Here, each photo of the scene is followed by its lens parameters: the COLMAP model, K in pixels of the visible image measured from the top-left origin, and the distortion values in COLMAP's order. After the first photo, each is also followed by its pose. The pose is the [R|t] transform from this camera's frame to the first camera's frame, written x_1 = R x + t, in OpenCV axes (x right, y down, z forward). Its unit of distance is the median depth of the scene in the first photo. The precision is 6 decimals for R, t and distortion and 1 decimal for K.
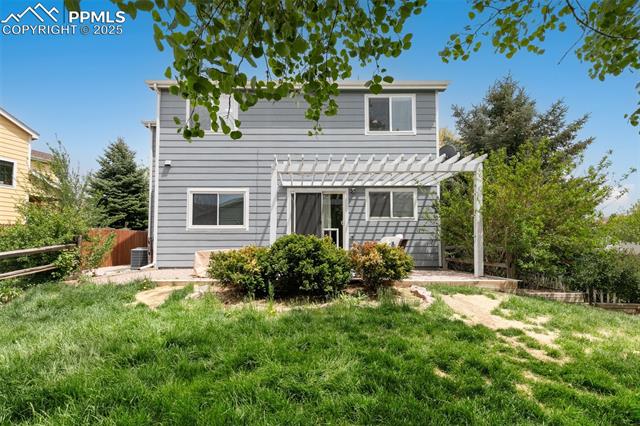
lens RADIAL K [[287.1, 0, 317.6], [0, 287.1, 212.9], [0, 0, 1]] dist [0.000394, 0.000008]
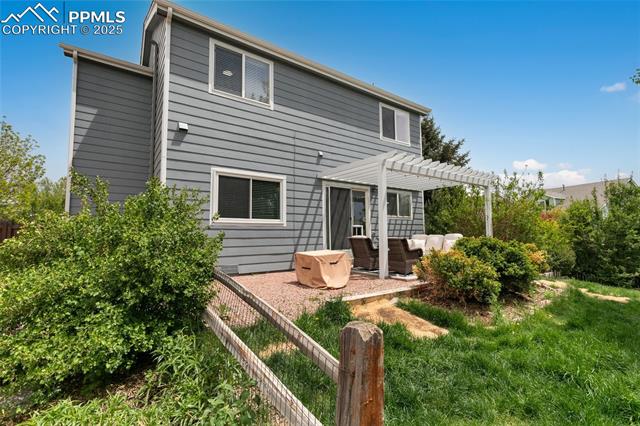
lens RADIAL K [[287.1, 0, 320.3], [0, 287.1, 213.1], [0, 0, 1]] dist [0.000394, 0.000008]
pose [[0.822300, 0.038794, 0.567731, -0.633296], [-0.020803, 0.999056, -0.038136, 0.053485], [-0.568674, 0.019549, 0.822330, 0.247046]]
